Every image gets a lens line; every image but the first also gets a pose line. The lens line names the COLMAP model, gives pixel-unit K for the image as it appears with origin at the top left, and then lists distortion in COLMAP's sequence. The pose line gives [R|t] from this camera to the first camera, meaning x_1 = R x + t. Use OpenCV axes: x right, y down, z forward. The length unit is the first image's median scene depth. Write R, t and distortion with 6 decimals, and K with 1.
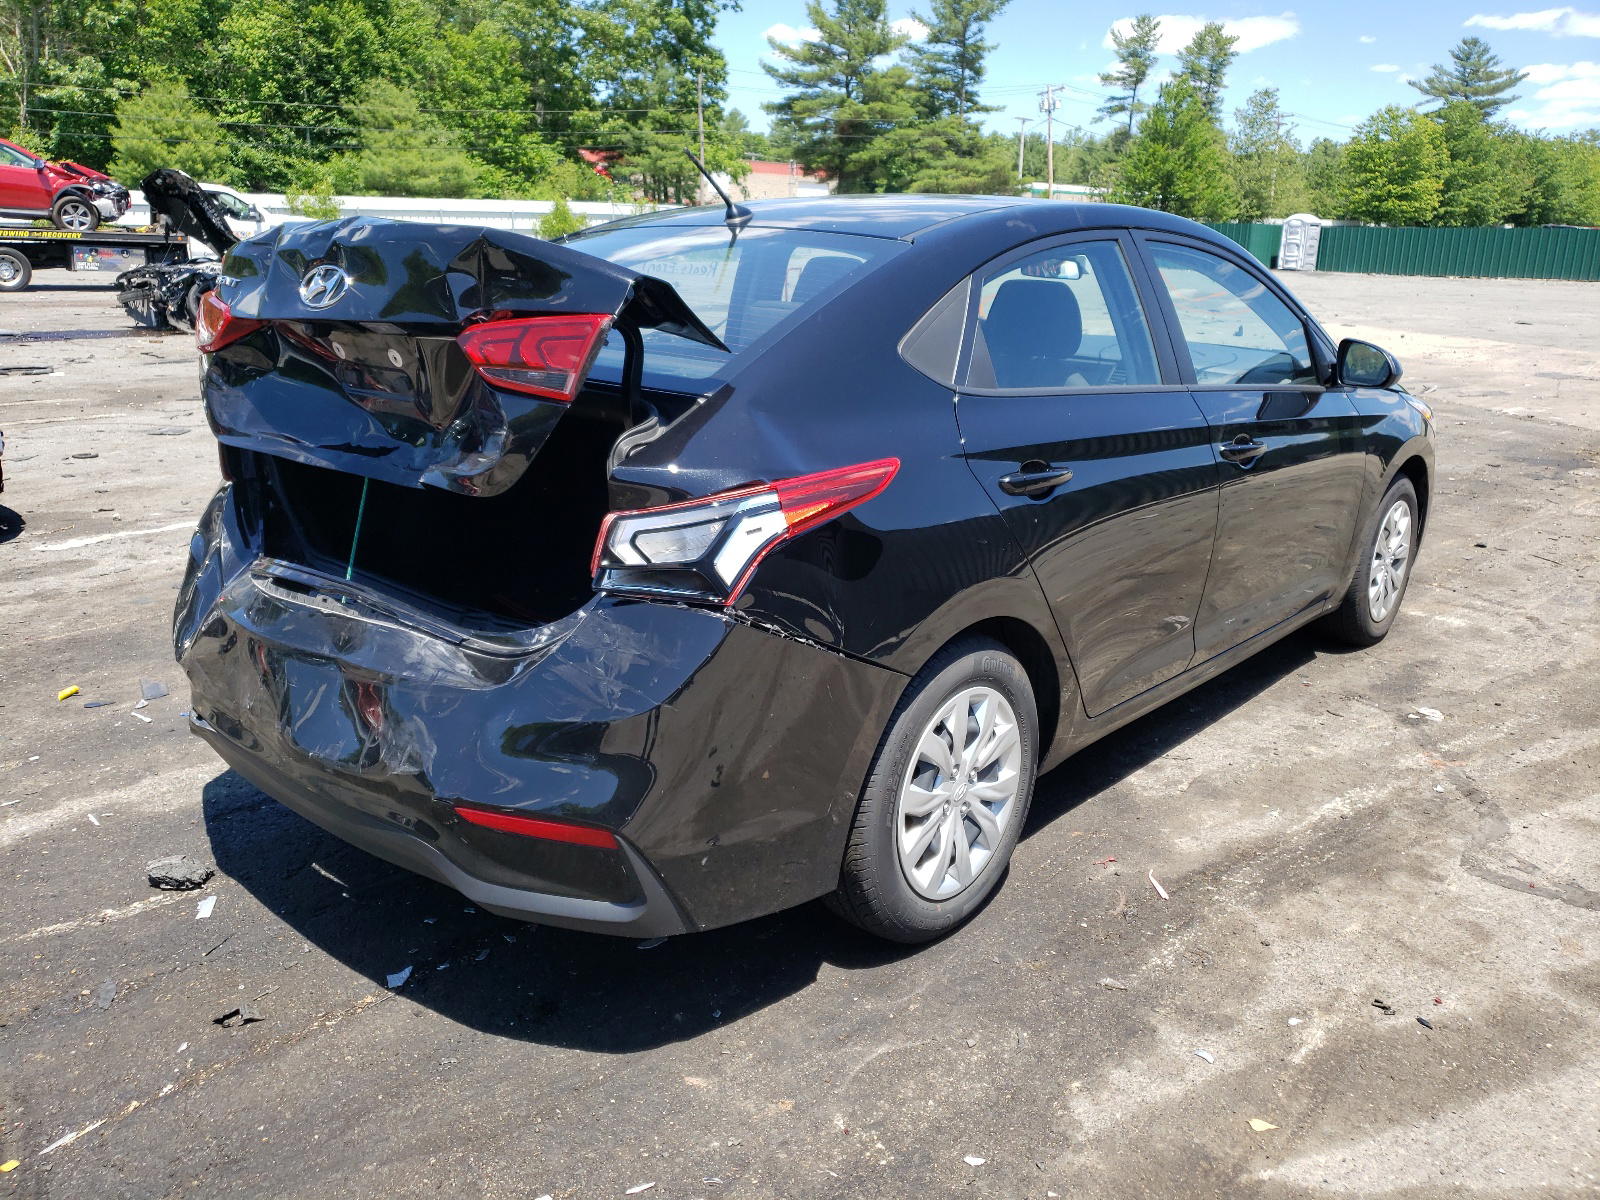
lens RADIAL K [[1304.8, 0, 800.0], [0, 1304.8, 600.0], [0, 0, 1]] dist [0.028351, 0.019736]
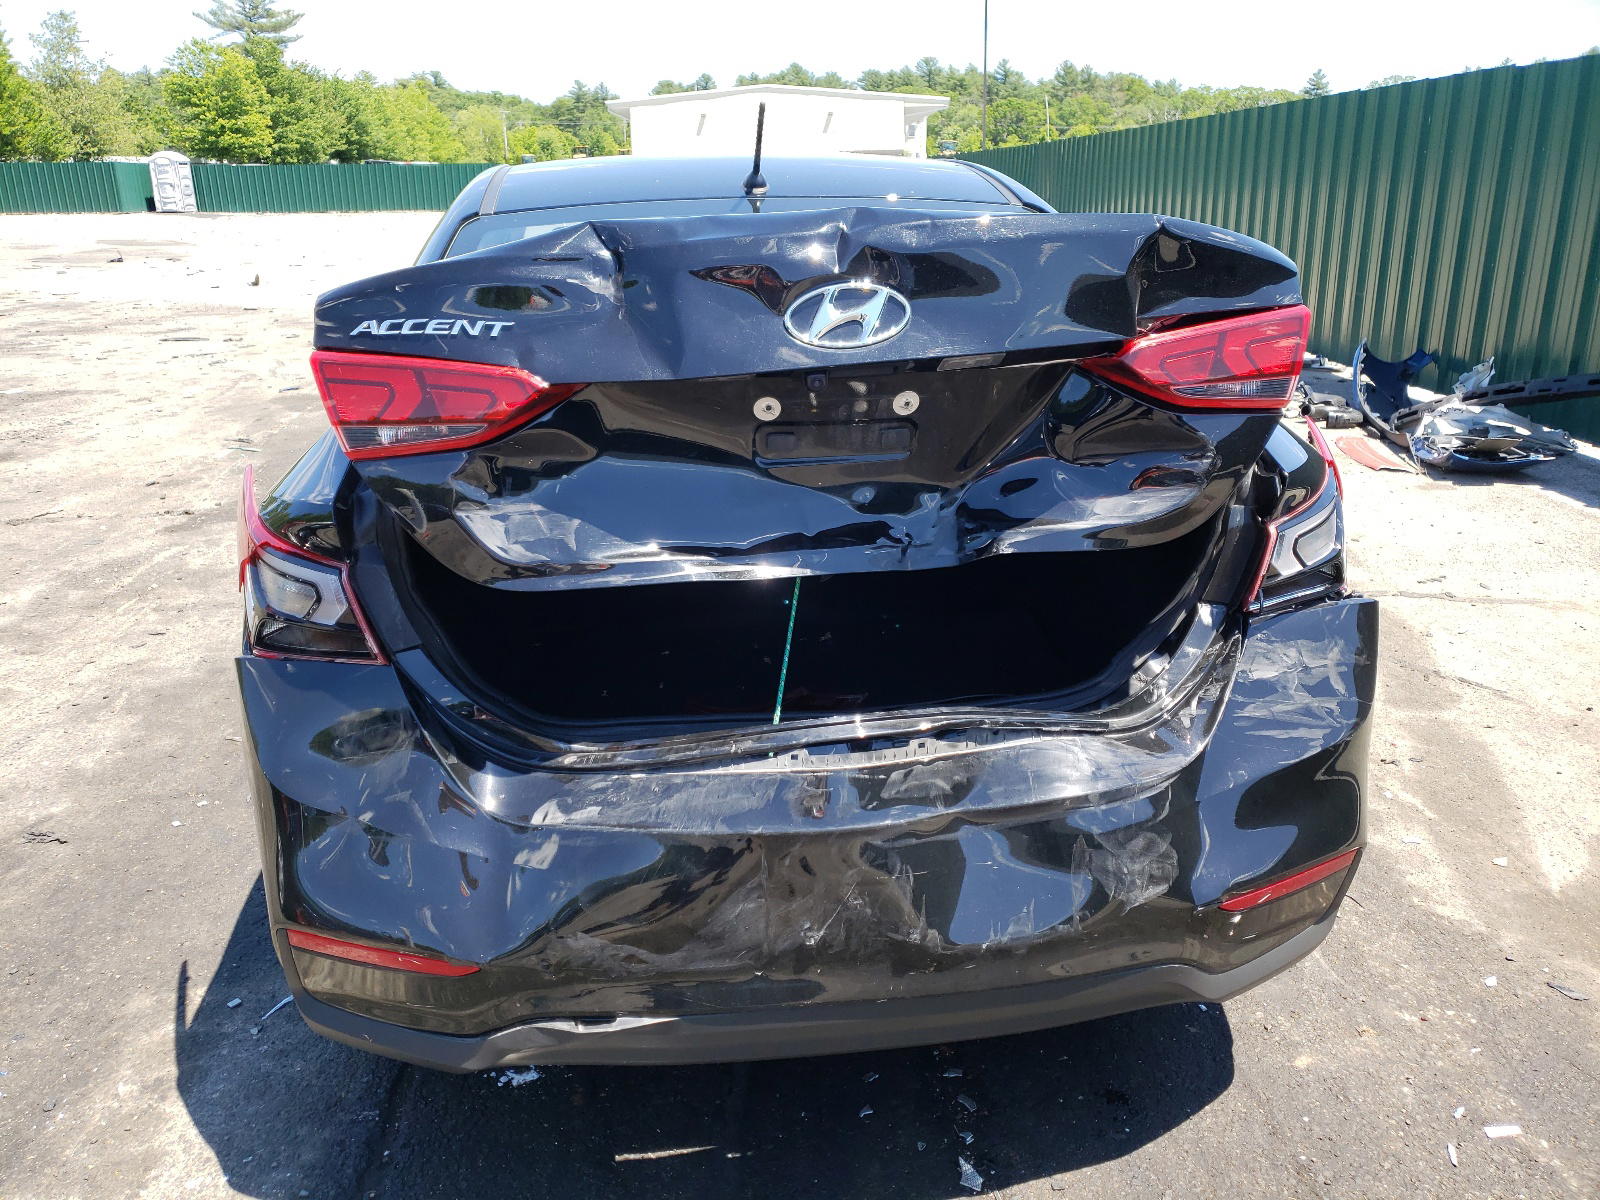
lens RADIAL K [[1334.5, 0, 800.0], [0, 1334.5, 600.0], [0, 0, 1]] dist [-0.008553, 0.005023]
pose [[0.620031, -0.262226, 0.739459, -0.105962], [0.229534, 0.961884, 0.148639, -0.023037], [-0.750251, 0.077570, 0.656587, 0.063711]]
